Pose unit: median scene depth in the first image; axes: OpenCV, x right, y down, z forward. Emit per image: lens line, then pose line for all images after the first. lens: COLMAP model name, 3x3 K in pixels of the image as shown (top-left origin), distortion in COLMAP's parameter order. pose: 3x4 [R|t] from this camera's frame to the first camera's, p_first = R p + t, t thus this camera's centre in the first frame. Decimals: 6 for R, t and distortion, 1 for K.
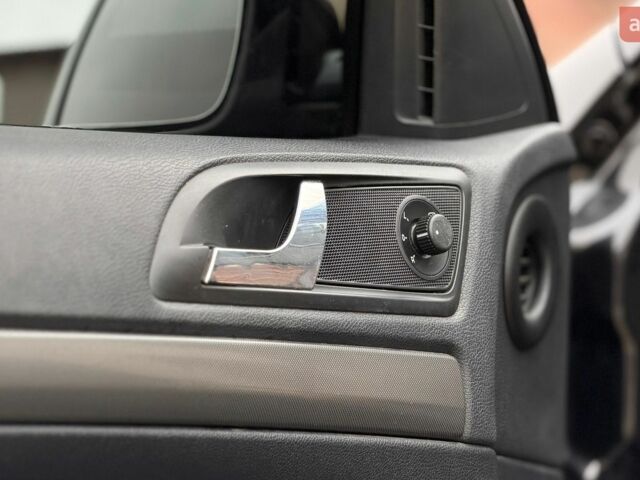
lens RADIAL K [[2456.9, 0, 320.0], [0, 2456.9, 240.0], [0, 0, 1]] dist [0.046344, 0.085536]
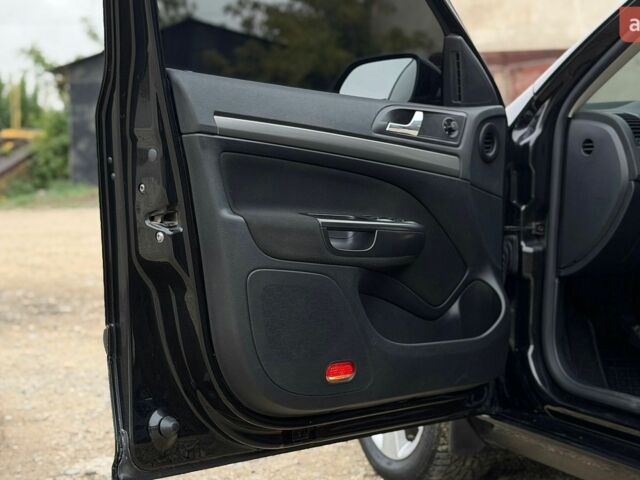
lens RADIAL K [[1137.8, 0, 320.0], [0, 1137.8, 240.0], [0, 0, 1]] dist [0.059648, -0.023848]
pose [[0.966263, 0.018893, -0.256863, 0.318418], [-0.021238, 0.999754, -0.006355, 0.199588], [0.256679, 0.011596, 0.966427, -0.865183]]
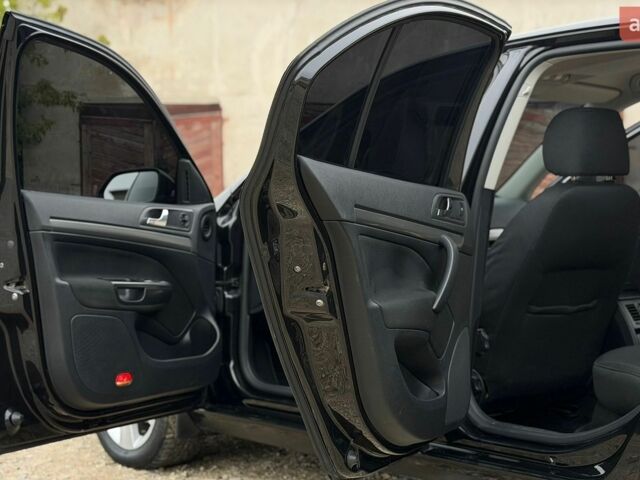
lens RADIAL K [[1137.8, 0, 320.0], [0, 1137.8, 240.0], [0, 0, 1]] dist [0.059648, -0.023848]
pose [[0.998328, 0.002319, 0.057749, 0.218760], [0.000186, 0.999061, -0.043323, 0.175953], [-0.057795, 0.043262, 0.997391, -1.906361]]
